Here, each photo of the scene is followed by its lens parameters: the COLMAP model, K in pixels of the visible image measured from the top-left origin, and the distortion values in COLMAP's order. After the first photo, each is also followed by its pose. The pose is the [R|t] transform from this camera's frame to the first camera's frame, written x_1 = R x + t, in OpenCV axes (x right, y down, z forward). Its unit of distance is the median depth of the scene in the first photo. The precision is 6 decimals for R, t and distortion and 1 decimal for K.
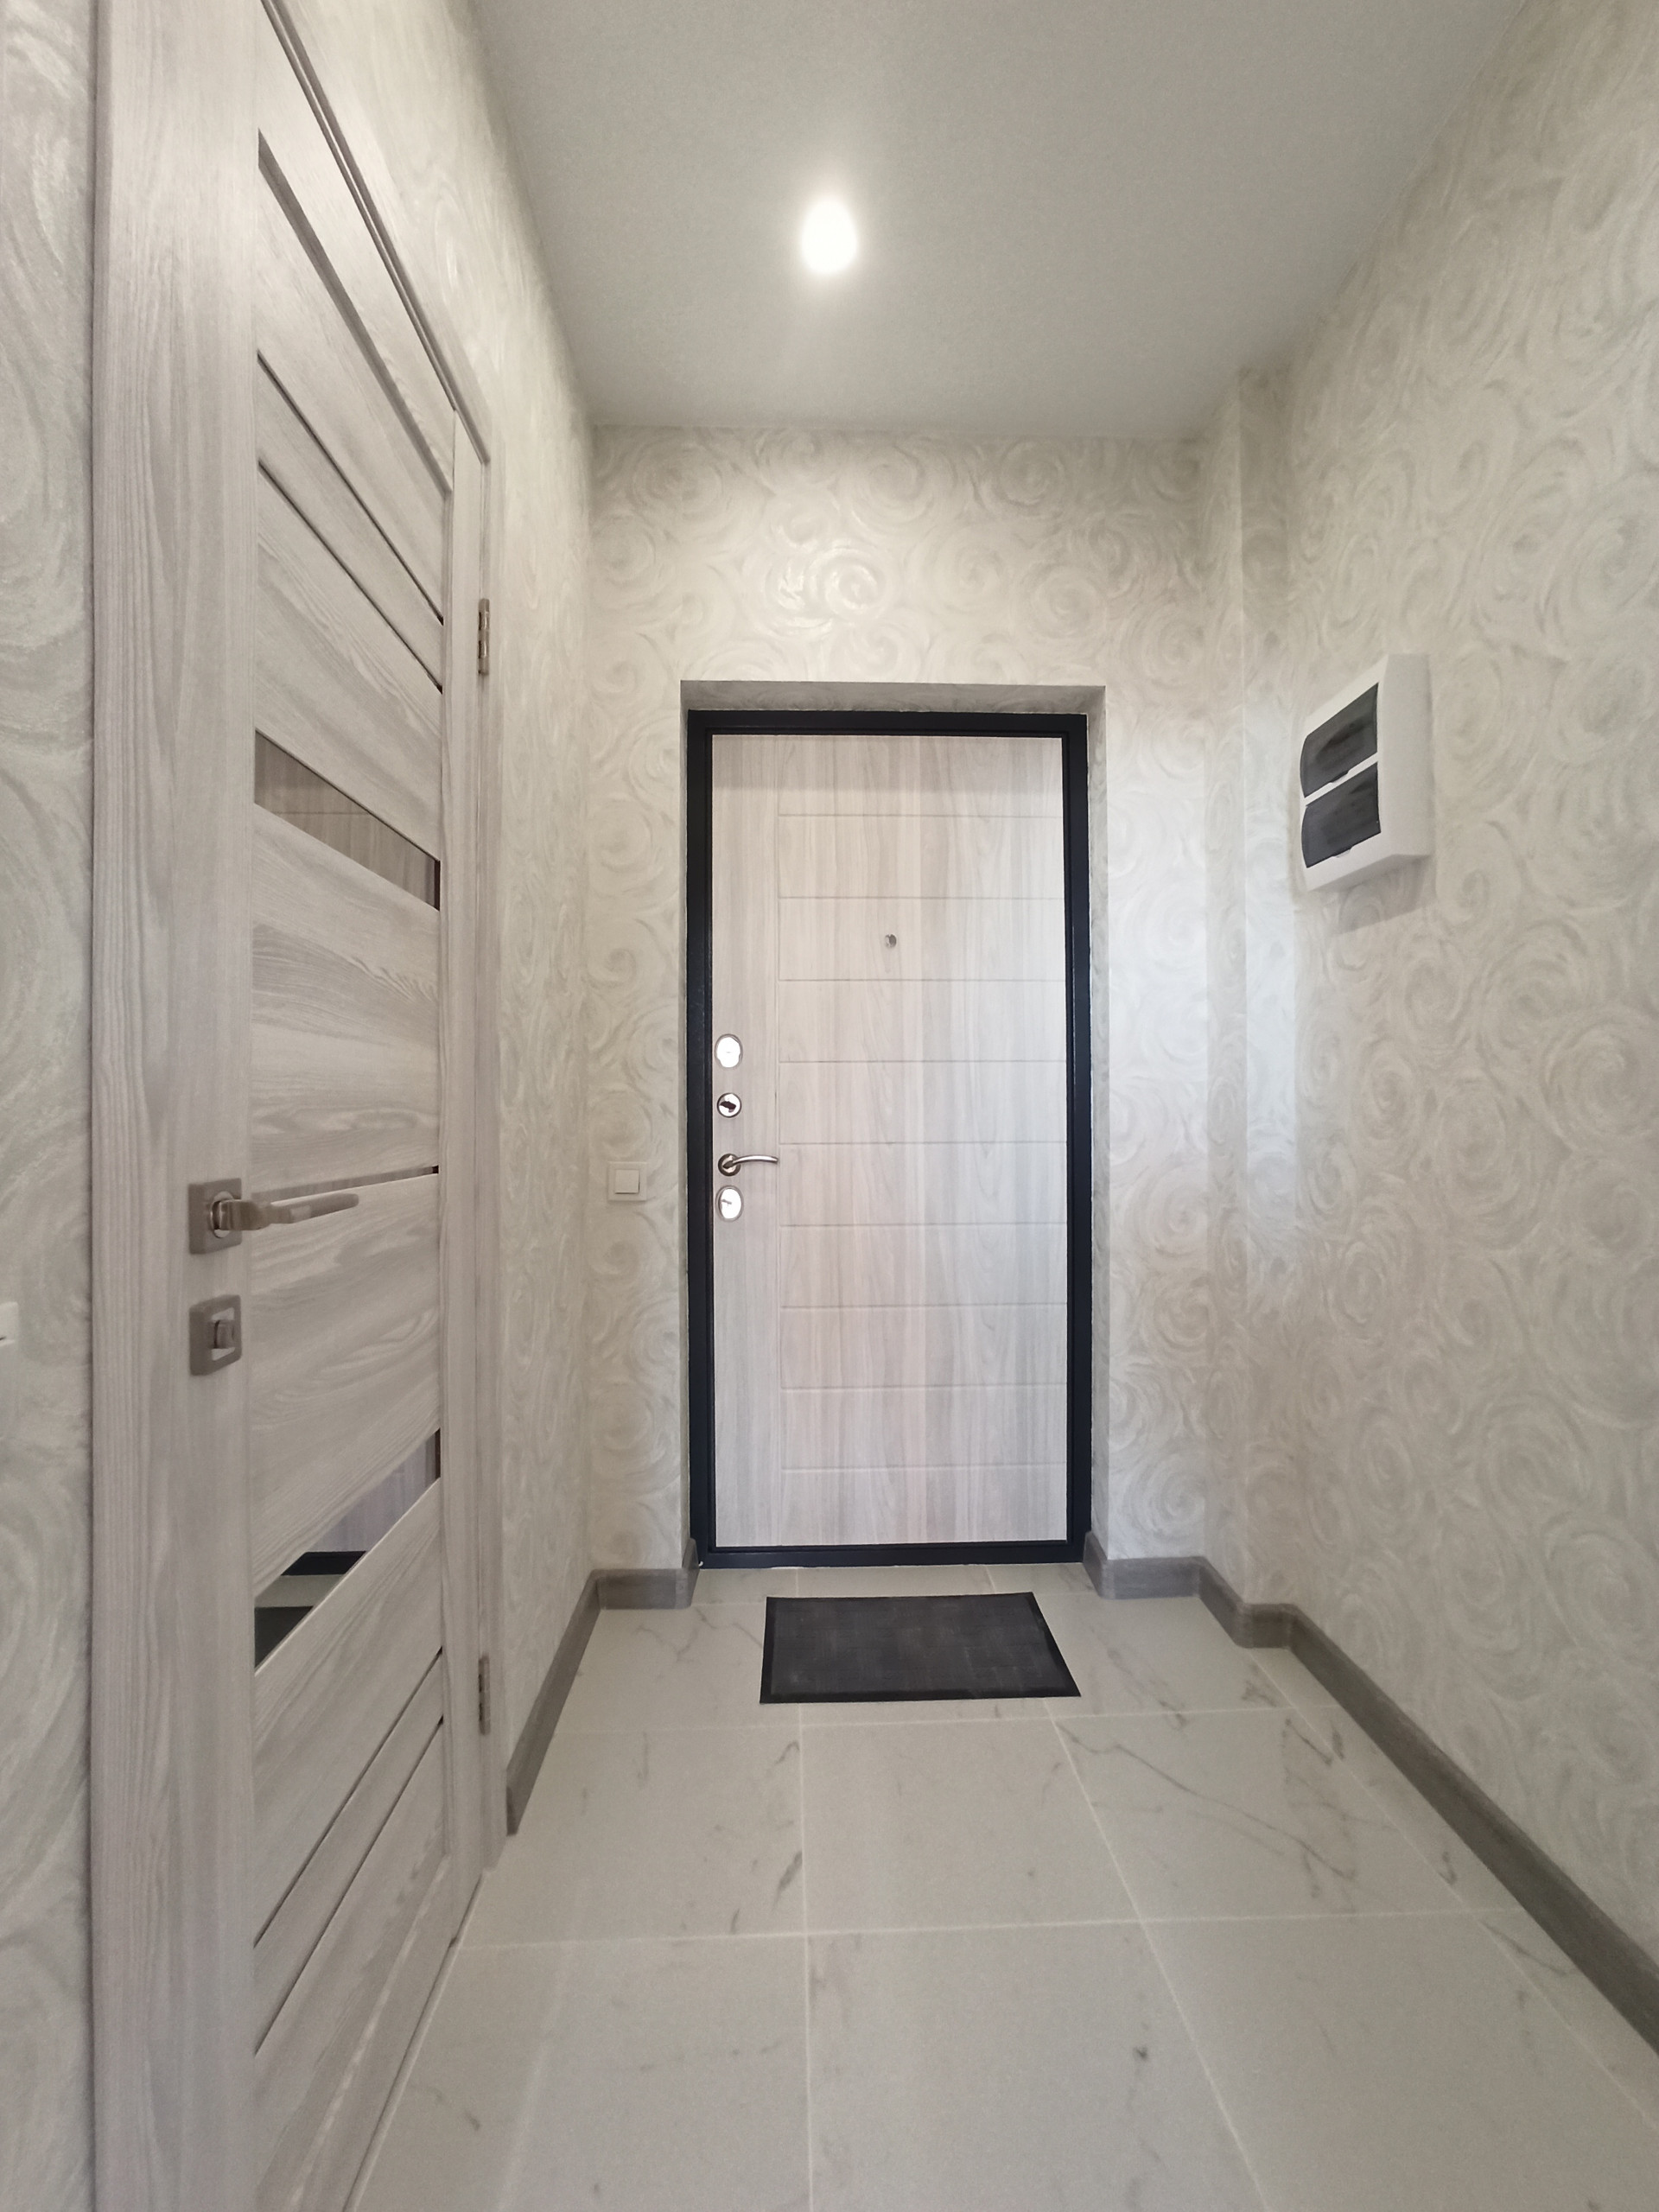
lens RADIAL K [[998.5, 0, 829.5], [0, 998.5, 1106.0], [0, 0, 1]] dist [-0.063300, 0.041349]
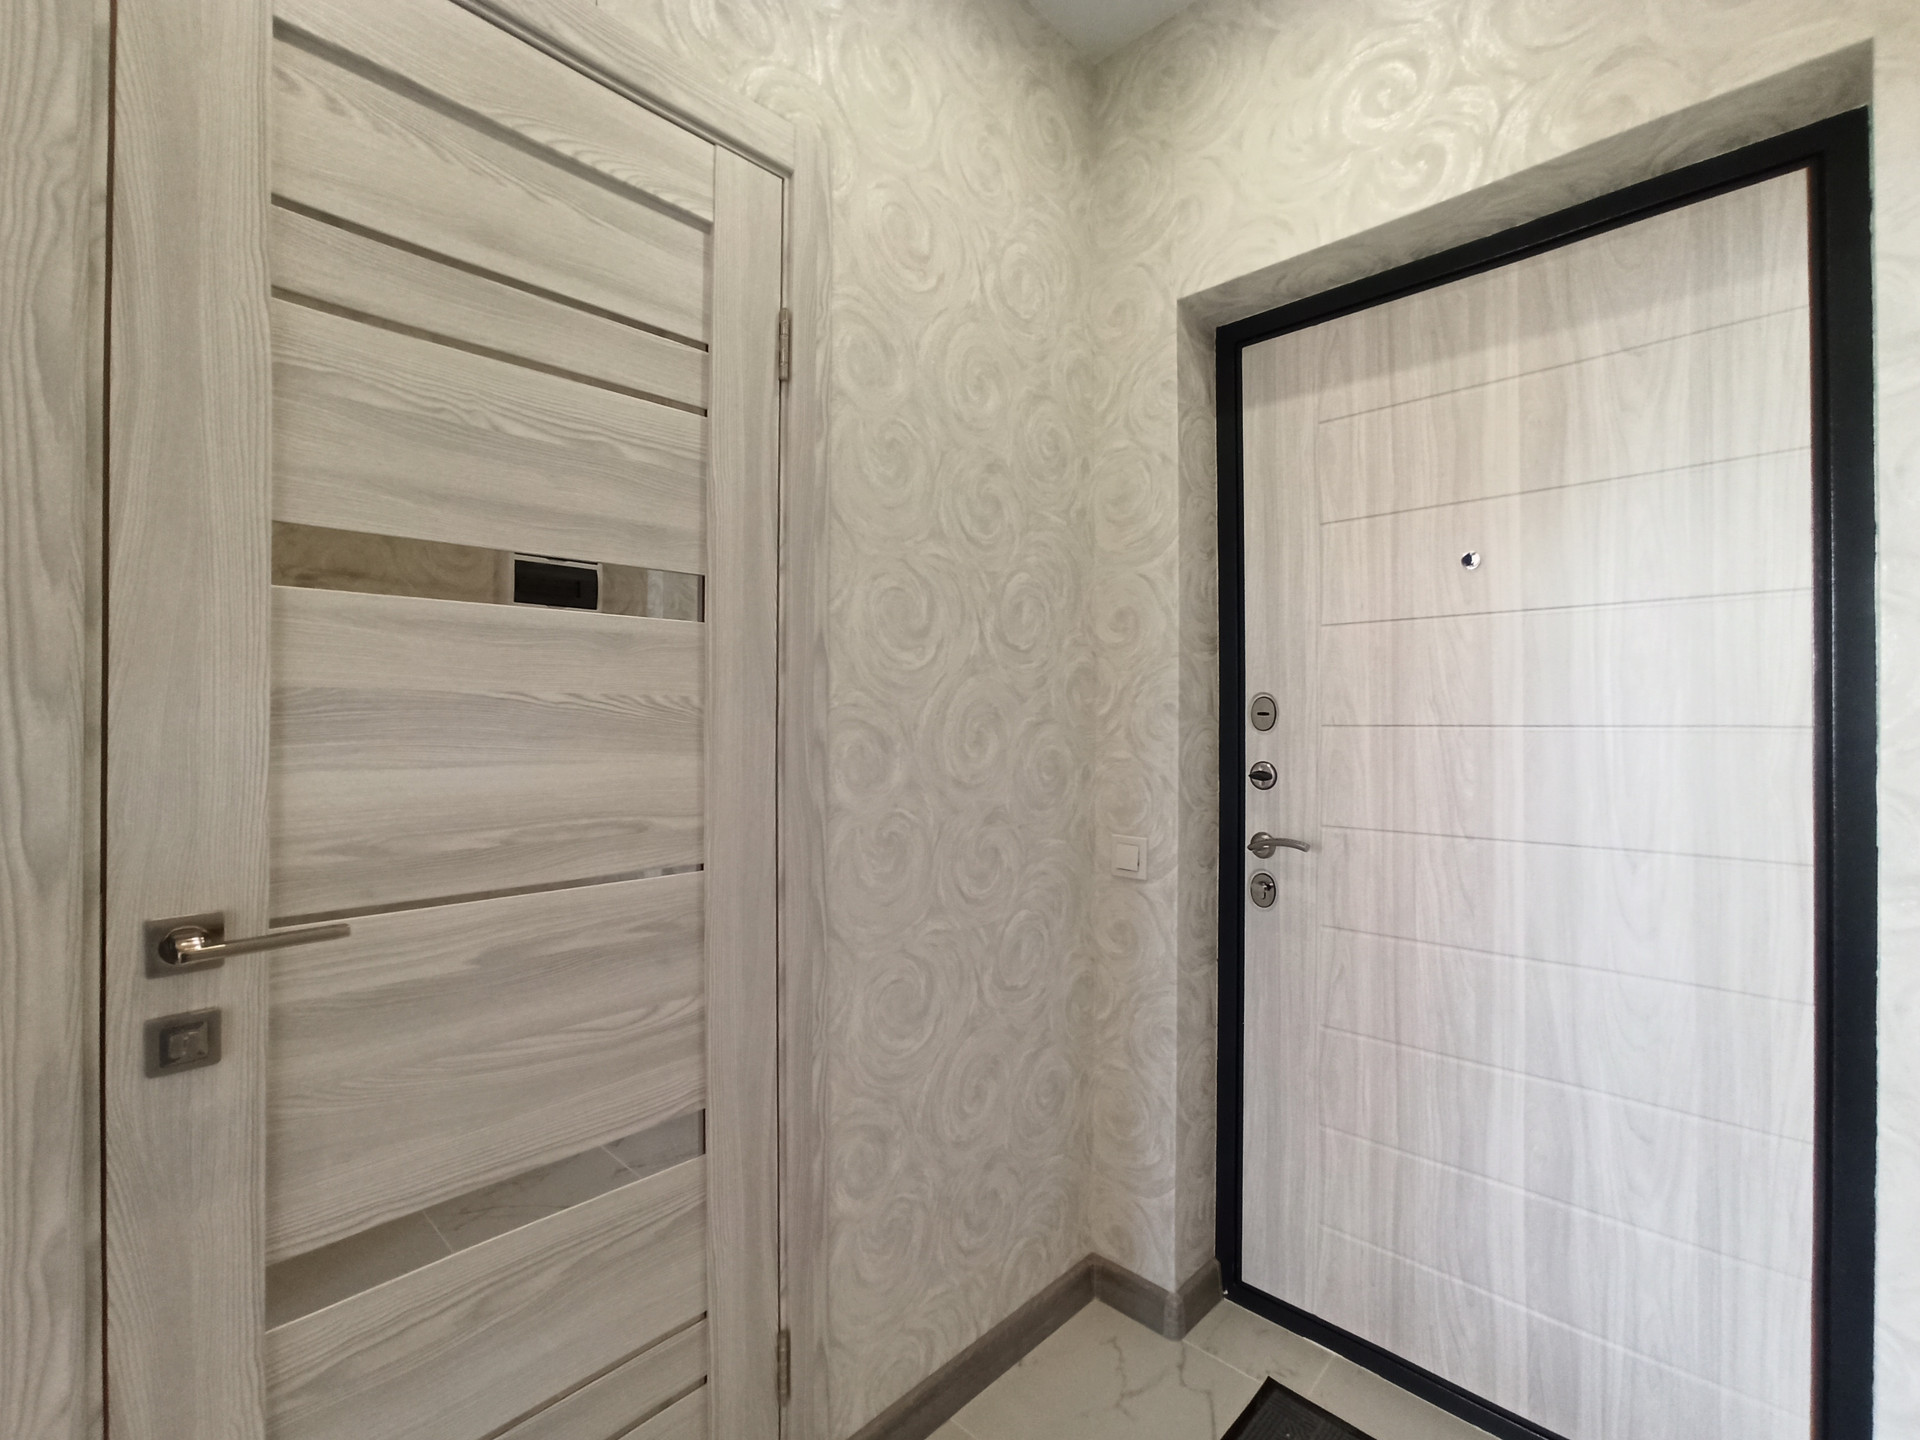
lens RADIAL K [[866.7, 0, 960.0], [0, 866.7, 720.0], [0, 0, 1]] dist [-0.063300, 0.041349]
pose [[0.697842, 0.001625, -0.716250, 0.246577], [0.001720, 0.999991, 0.003944, -0.052017], [0.716250, -0.003985, 0.697833, 0.298956]]
